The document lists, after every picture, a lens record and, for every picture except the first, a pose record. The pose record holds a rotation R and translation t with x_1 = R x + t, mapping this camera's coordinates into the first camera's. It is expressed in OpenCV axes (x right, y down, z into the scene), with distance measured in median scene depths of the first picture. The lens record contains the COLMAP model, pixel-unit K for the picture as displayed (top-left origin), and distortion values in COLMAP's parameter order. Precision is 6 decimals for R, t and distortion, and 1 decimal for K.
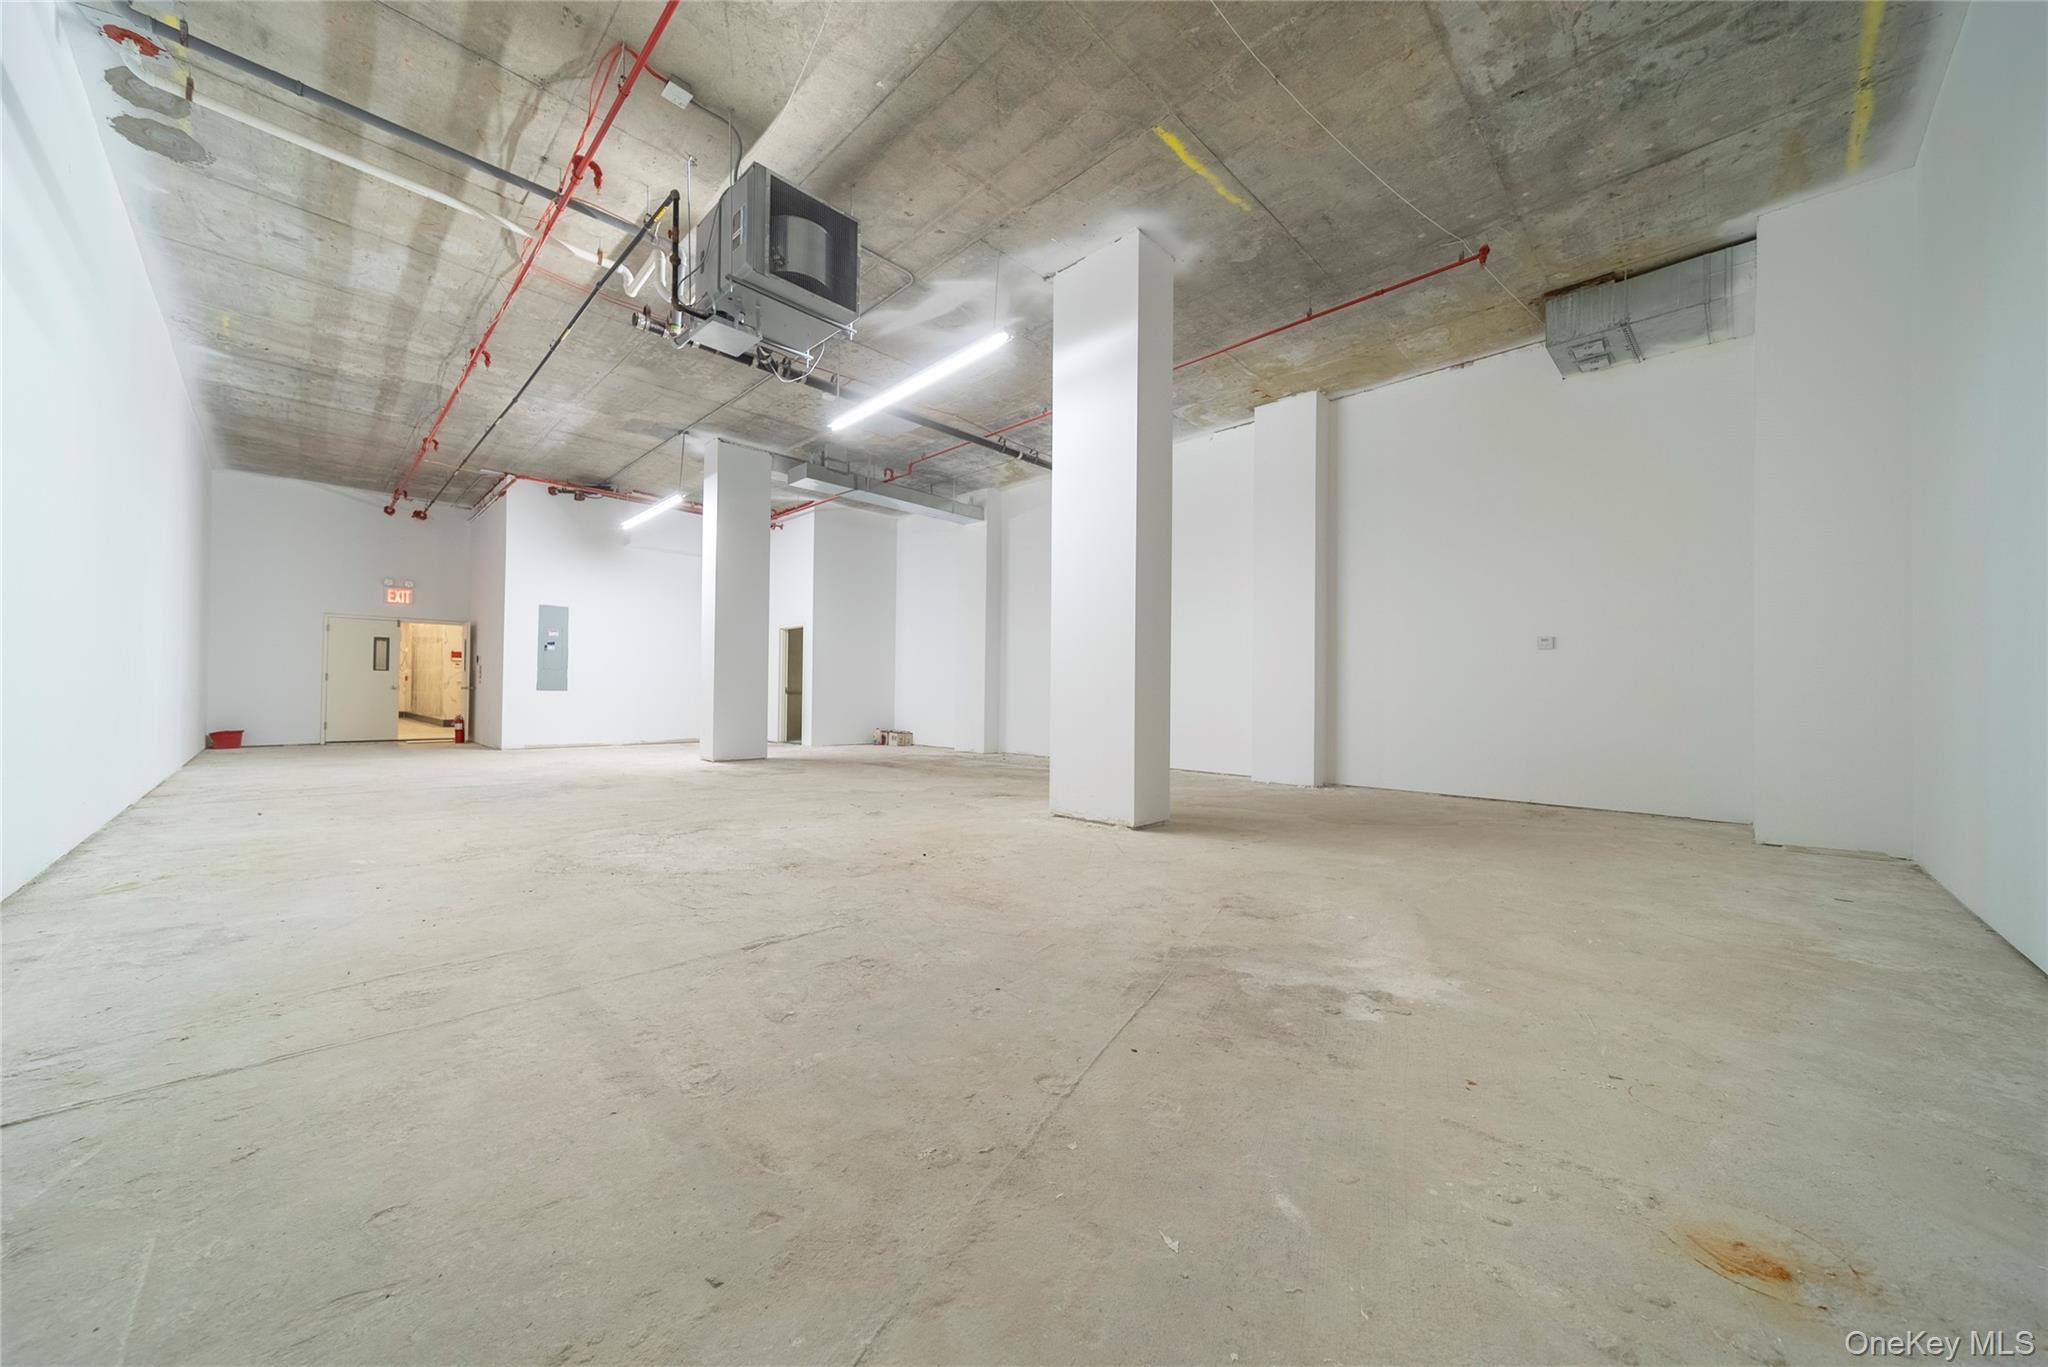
lens RADIAL K [[729.4, 0, 1017.0], [0, 729.4, 679.3], [0, 0, 1]] dist [-0.000454, 0.000116]
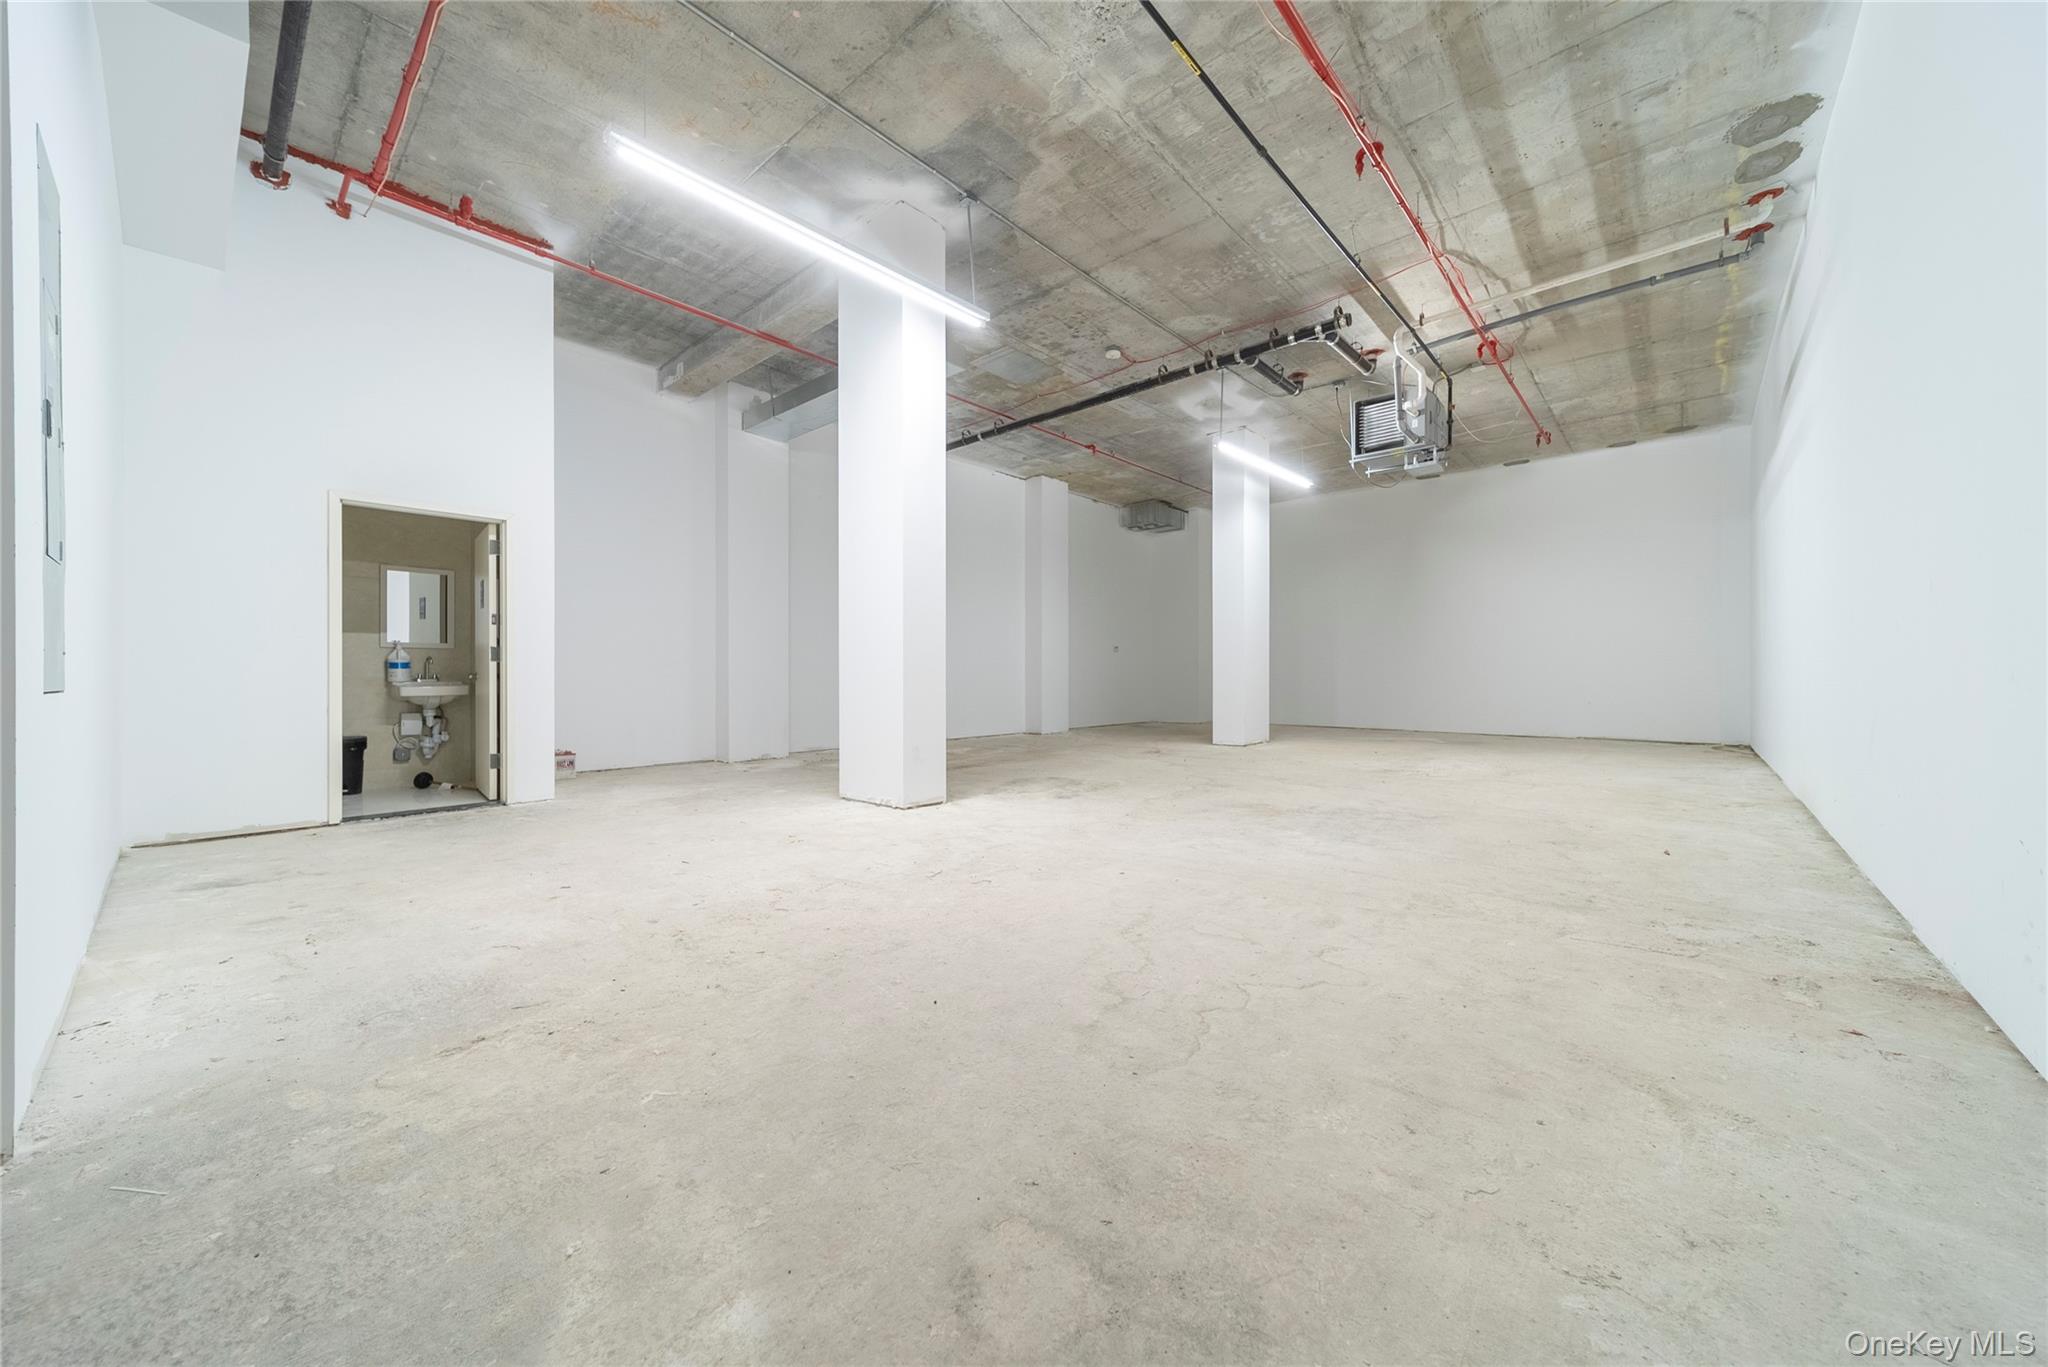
lens RADIAL K [[729.4, 0, 1017.0], [0, 729.4, 679.3], [0, 0, 1]] dist [-0.000454, 0.000116]
pose [[-0.042977, -0.012145, 0.999002, -1.640928], [-0.022177, 0.999691, 0.011199, 0.030944], [-0.998830, -0.021674, -0.043233, 1.584507]]
